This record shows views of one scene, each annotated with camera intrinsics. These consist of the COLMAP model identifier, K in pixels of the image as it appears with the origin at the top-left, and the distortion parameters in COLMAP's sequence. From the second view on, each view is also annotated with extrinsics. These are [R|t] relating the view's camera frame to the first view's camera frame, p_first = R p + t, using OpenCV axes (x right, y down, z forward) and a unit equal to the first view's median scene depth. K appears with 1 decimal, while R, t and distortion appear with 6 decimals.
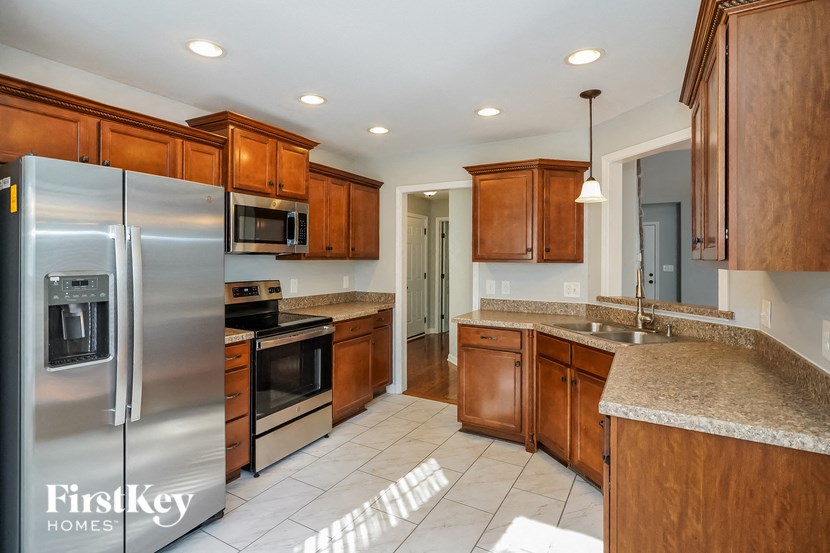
lens RADIAL K [[411.9, 0, 423.3], [0, 411.9, 261.0], [0, 0, 1]] dist [-0.038477, 0.000706]
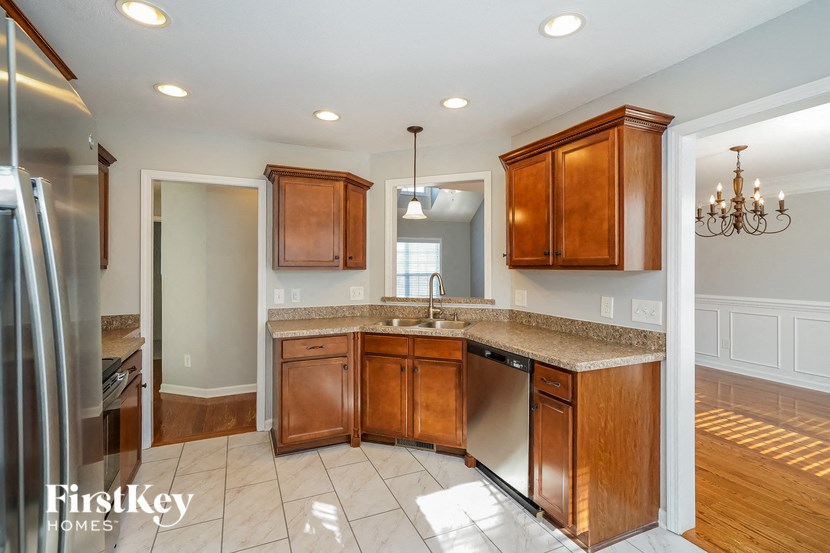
lens RADIAL K [[385.9, 0, 412.7], [0, 385.9, 269.6], [0, 0, 1]] dist [0.002167, 0.000284]
pose [[0.610080, -0.018911, 0.792114, -0.441425], [0.011686, 0.999821, 0.014869, -0.009847], [-0.792253, 0.000185, 0.610192, 0.263835]]
